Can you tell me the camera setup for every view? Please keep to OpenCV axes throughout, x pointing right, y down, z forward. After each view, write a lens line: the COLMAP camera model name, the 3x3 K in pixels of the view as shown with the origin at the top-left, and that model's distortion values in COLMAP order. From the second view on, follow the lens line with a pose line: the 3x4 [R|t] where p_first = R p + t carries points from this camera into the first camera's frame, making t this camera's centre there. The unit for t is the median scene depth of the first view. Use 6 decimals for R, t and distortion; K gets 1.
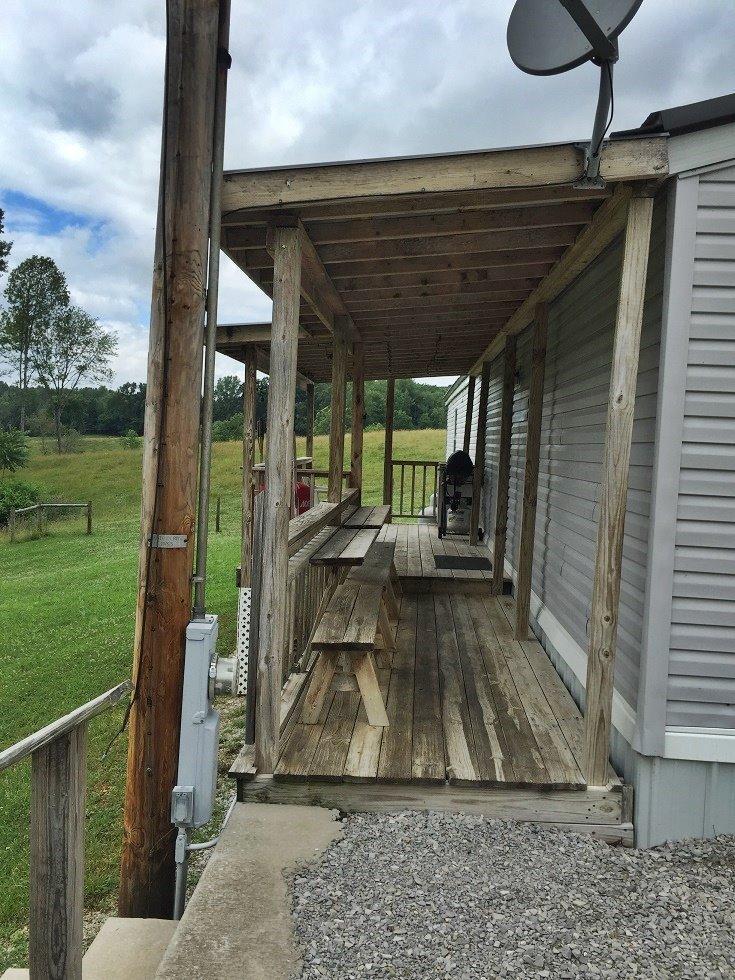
lens RADIAL K [[857.7, 0, 367.5], [0, 857.7, 490.0], [0, 0, 1]] dist [0.054349, 0.003845]
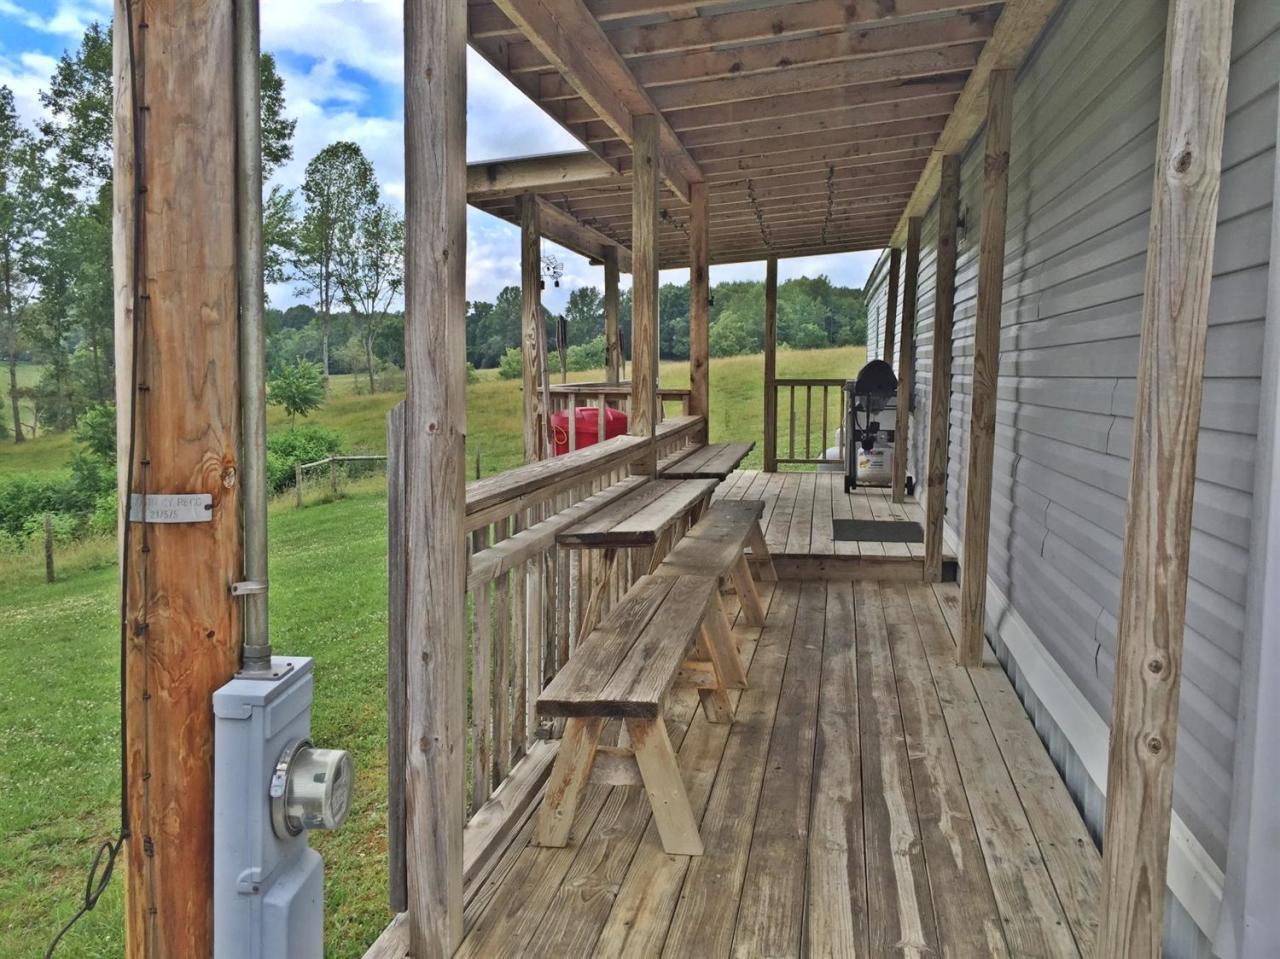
lens RADIAL K [[1081.9, 0, 636.4], [0, 1081.9, 468.5], [0, 0, 1]] dist [0.067209, -0.075913]
pose [[0.991369, -0.019183, -0.129691, 0.054894], [0.023230, 0.999287, 0.029765, 0.015061], [0.129027, -0.032520, 0.991108, 0.255578]]
